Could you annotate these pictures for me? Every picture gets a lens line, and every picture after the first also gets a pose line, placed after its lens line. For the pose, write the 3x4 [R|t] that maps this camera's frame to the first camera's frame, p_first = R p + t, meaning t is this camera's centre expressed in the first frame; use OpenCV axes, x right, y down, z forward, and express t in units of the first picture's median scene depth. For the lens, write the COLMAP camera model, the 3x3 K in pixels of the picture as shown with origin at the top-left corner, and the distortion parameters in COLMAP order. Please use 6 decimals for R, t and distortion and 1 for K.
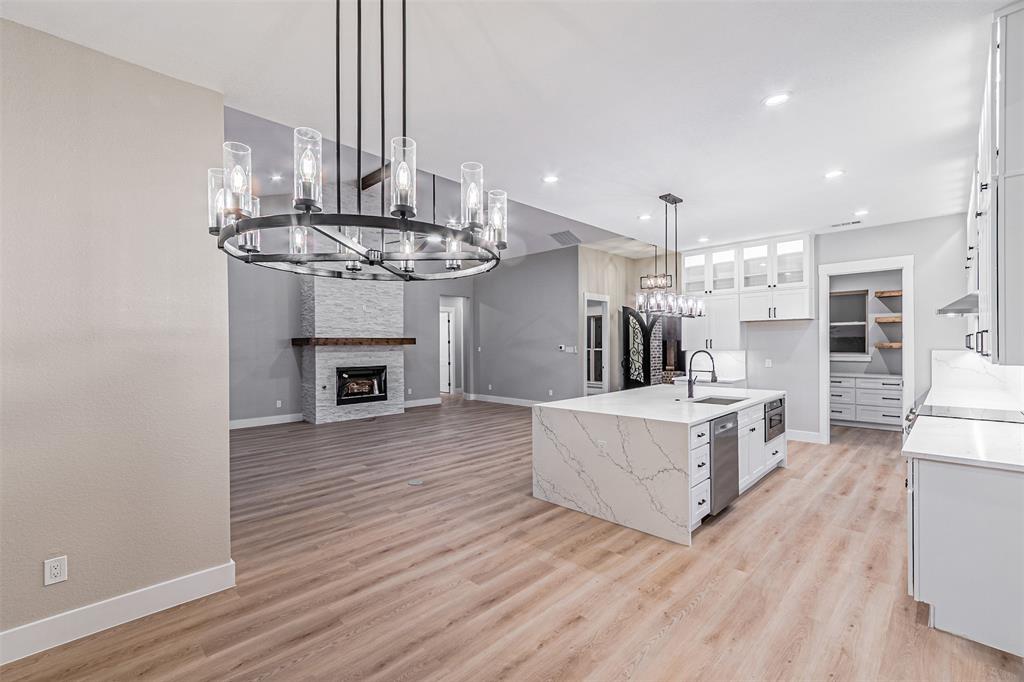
lens RADIAL K [[446.9, 0, 505.9], [0, 446.9, 347.2], [0, 0, 1]] dist [-0.000941, -0.000144]
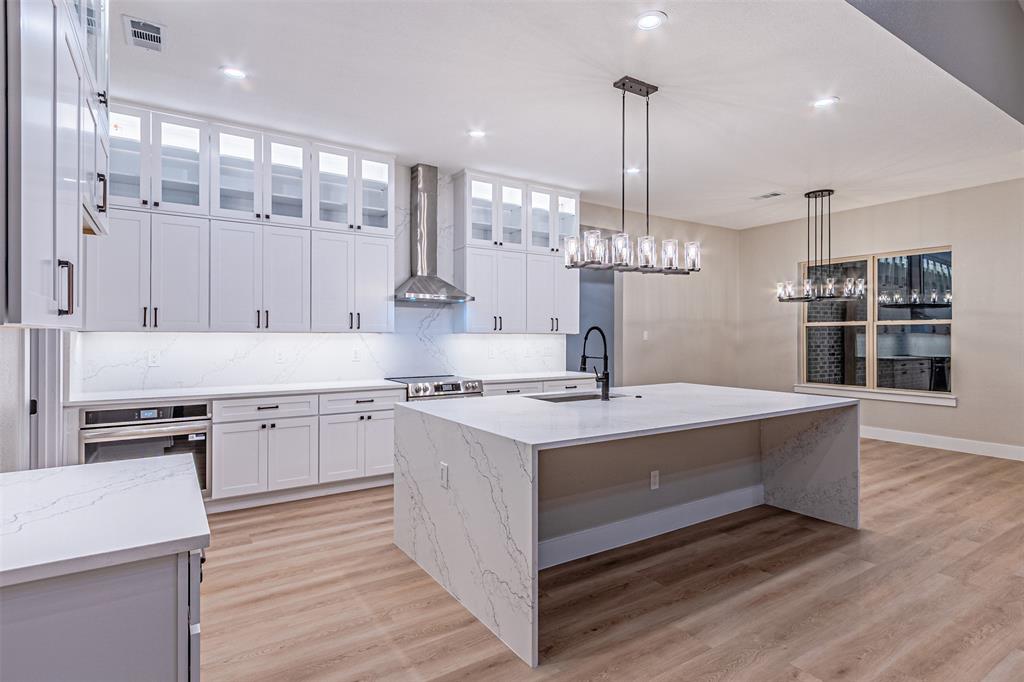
lens RADIAL K [[519.6, 0, 512.2], [0, 519.6, 336.5], [0, 0, 1]] dist [0.007059, -0.000077]
pose [[-0.977564, 0.006477, 0.210541, 0.283436], [0.007675, 0.999959, 0.004875, 0.012567], [-0.210501, 0.006381, -0.977573, 1.282083]]
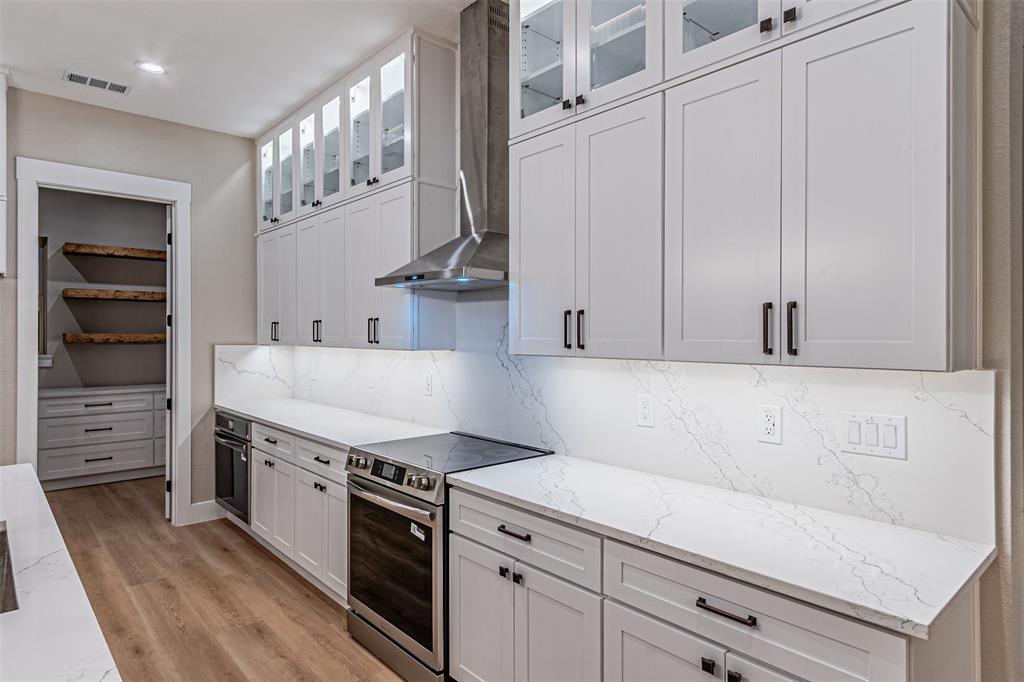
lens RADIAL K [[585.5, 0, 508.2], [0, 585.5, 334.0], [0, 0, 1]] dist [0.004636, 0.000715]
pose [[0.058801, 0.011191, 0.998207, 0.145314], [0.002623, 0.999932, -0.011365, 0.001527], [-0.998266, 0.003287, 0.058768, 0.475579]]
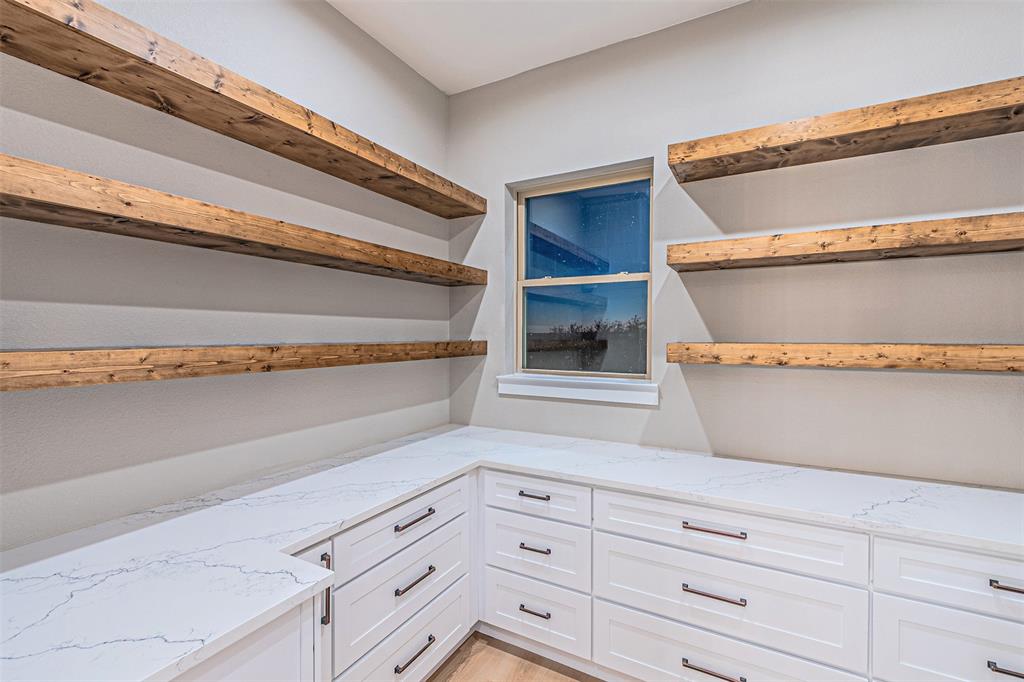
lens RADIAL K [[446.9, 0, 505.9], [0, 446.9, 347.2], [0, 0, 1]] dist [-0.000941, -0.000144]
pose [[0.963090, 0.000638, 0.269180, 0.790805], [-0.005478, 0.999837, 0.017231, -0.012966], [-0.269125, -0.018069, 0.962936, 0.917957]]
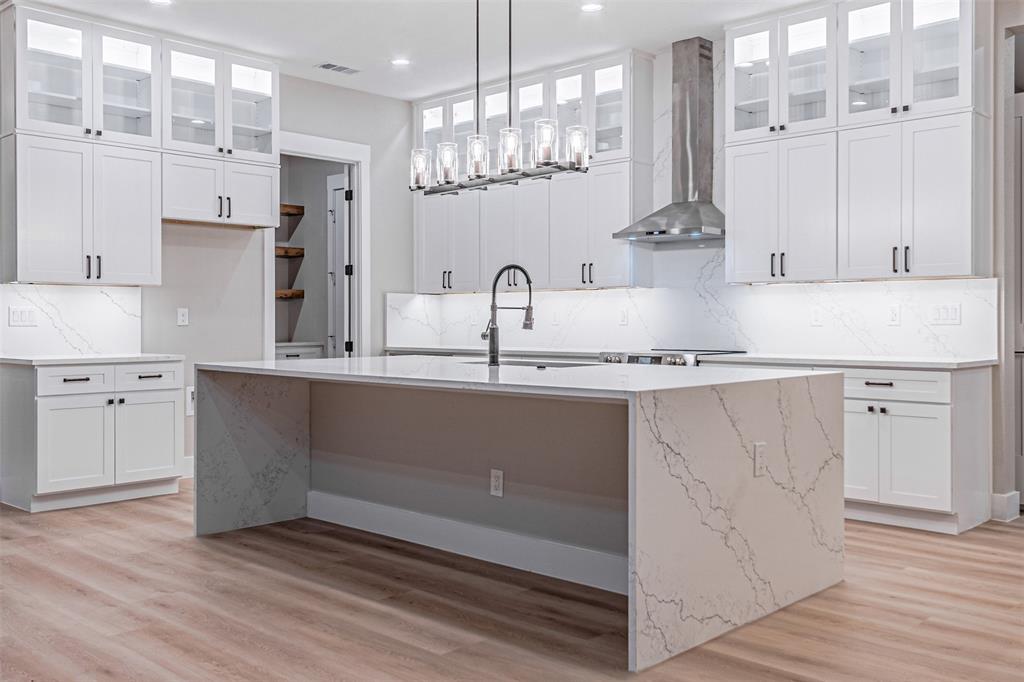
lens RADIAL K [[953.9, 0, 510.6], [0, 953.9, 325.3], [0, 0, 1]] dist [0.008487, -0.001738]
pose [[-0.020220, 0.004118, 0.999787, -0.424641], [0.007580, 0.999963, -0.003966, 0.054718], [-0.999767, 0.007499, -0.020251, 0.732399]]
